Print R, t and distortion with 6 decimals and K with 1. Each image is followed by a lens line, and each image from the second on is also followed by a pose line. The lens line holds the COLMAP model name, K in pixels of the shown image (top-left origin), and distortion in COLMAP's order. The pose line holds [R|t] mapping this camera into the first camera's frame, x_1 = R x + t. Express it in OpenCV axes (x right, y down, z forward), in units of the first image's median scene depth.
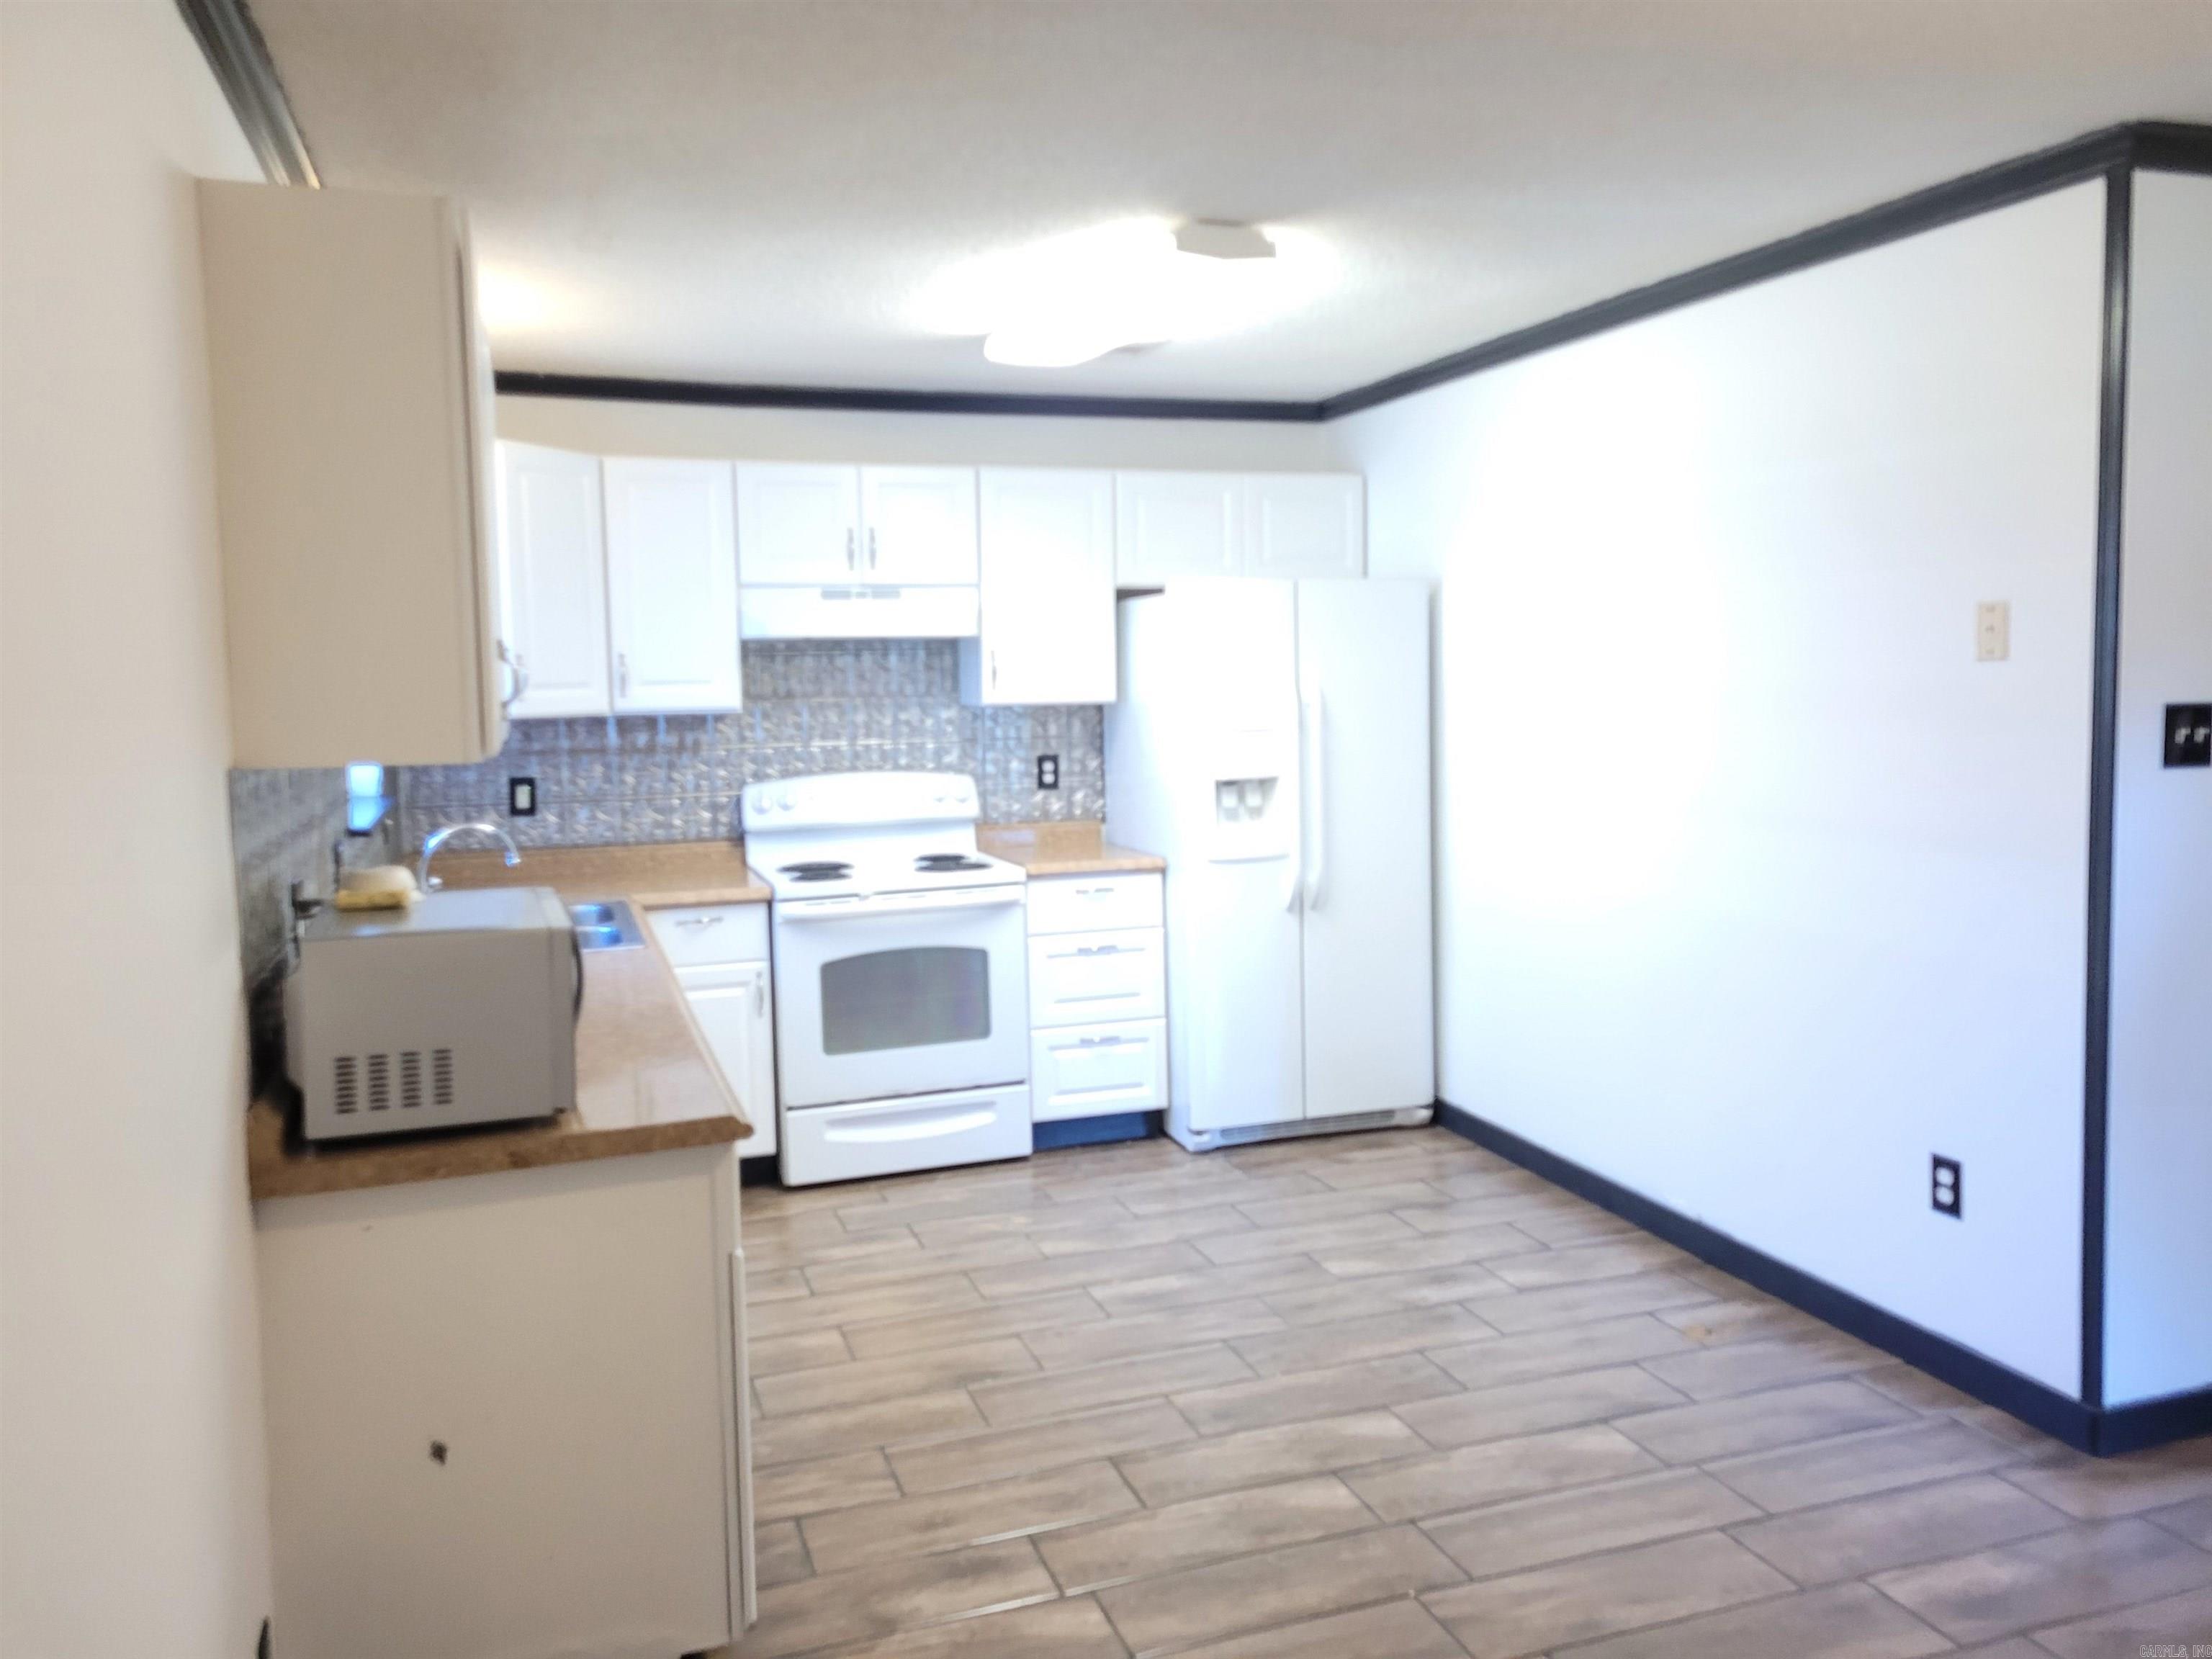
lens RADIAL K [[1660.0, 0, 1109.3], [0, 1660.0, 808.0], [0, 0, 1]] dist [0.068129, -0.035828]
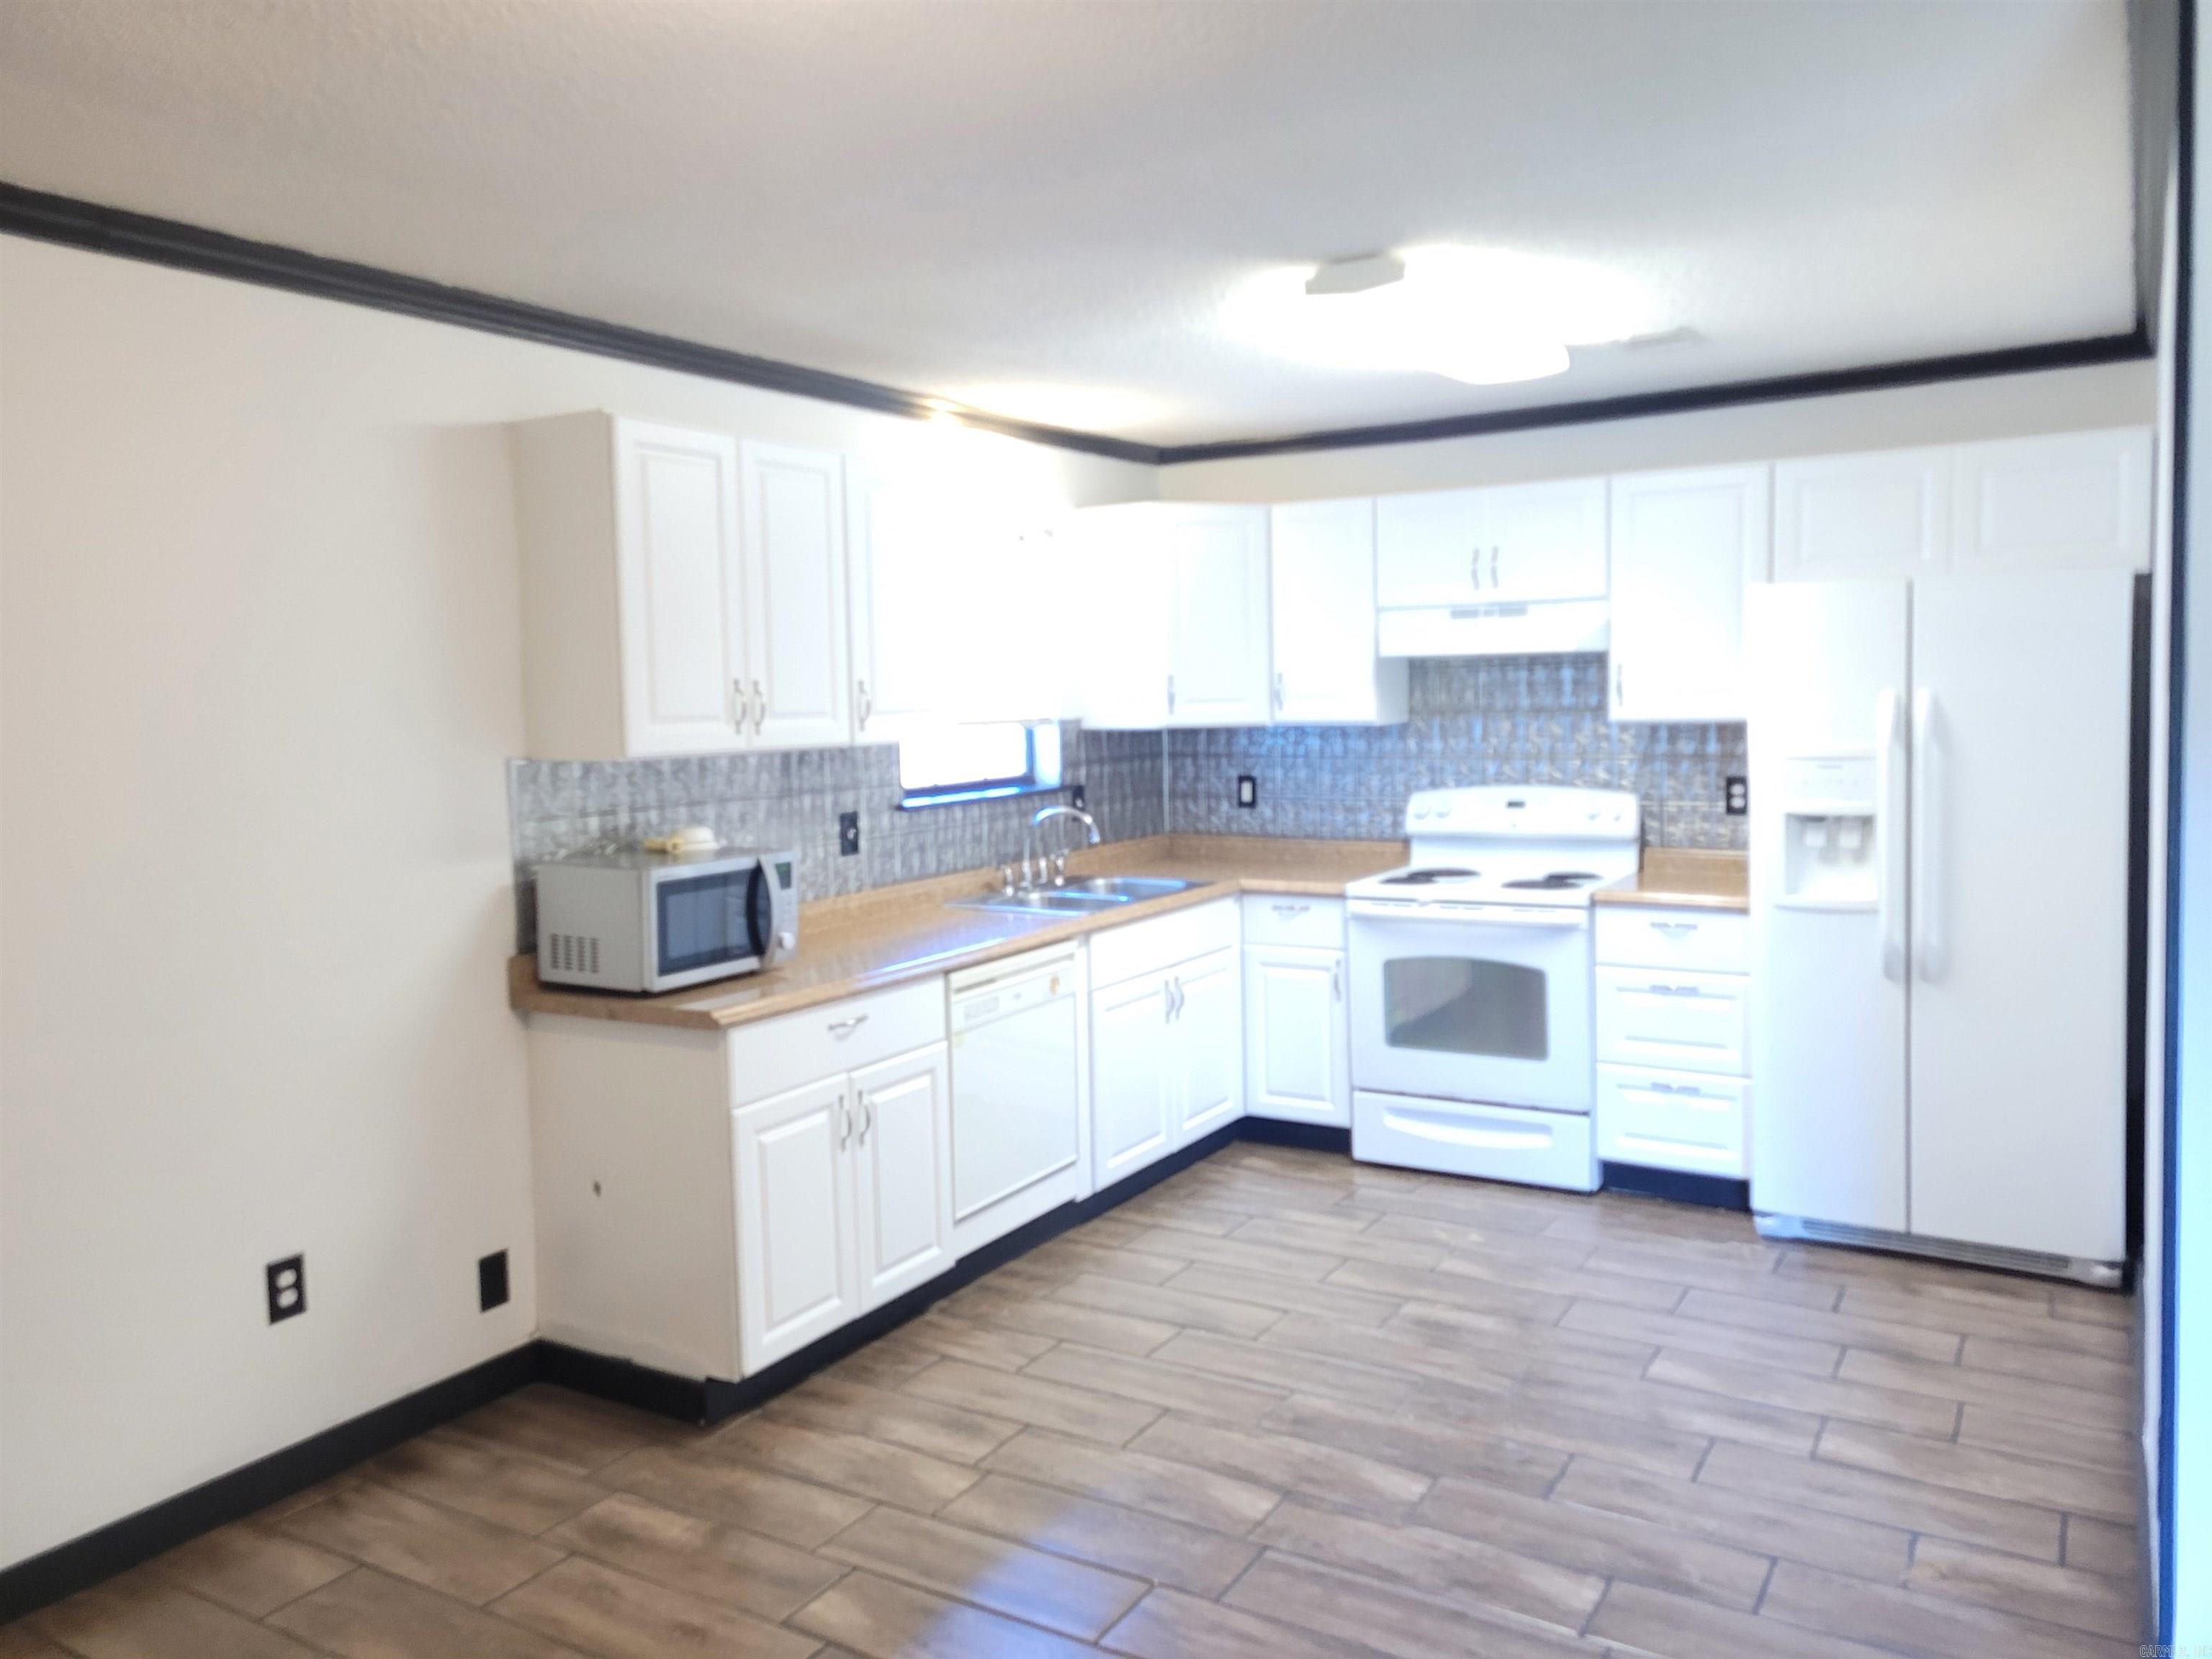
lens RADIAL K [[1660.0, 0, 1070.9], [0, 1660.0, 819.7], [0, 0, 1]] dist [0.068129, -0.035828]
pose [[0.629137, 0.065923, -0.774494, 0.529811], [-0.057626, 0.997611, 0.038104, -0.026777], [0.775155, 0.020659, 0.631433, 0.162261]]
